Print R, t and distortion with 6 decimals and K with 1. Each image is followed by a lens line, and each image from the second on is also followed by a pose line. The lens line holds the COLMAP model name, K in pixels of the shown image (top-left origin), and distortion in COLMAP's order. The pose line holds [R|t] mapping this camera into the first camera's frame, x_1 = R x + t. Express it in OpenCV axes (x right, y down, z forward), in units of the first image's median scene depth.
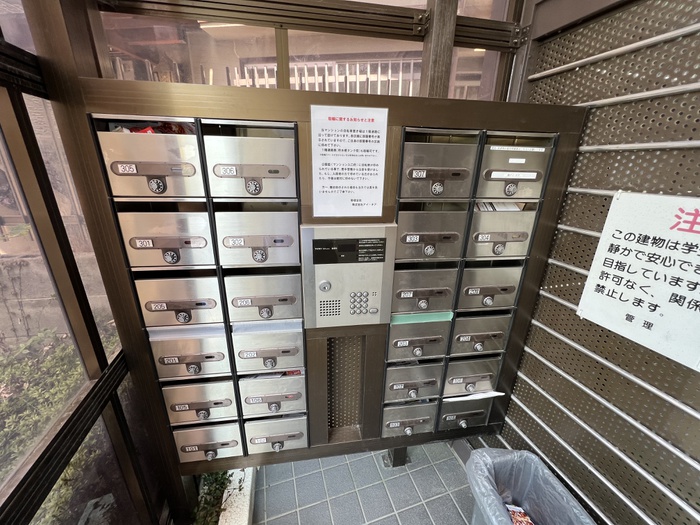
lens RADIAL K [[276.6, 0, 346.0], [0, 276.6, 265.0], [0, 0, 1]] dist [-0.013474, -0.000024]
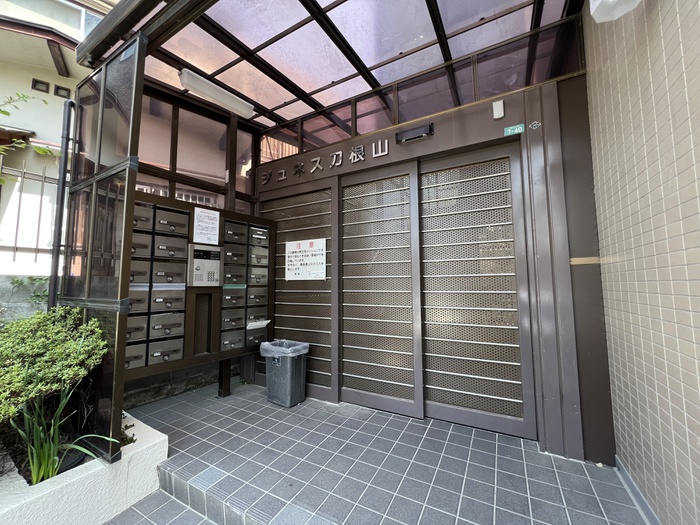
lens RADIAL K [[276.6, 0, 351.1], [0, 276.6, 260.5], [0, 0, 1]] dist [-0.013474, -0.000024]
pose [[0.703557, 0.044475, 0.709246, -0.914640], [0.245456, 0.921407, -0.301266, 1.165263], [-0.666902, 0.386047, 0.637345, -1.668782]]
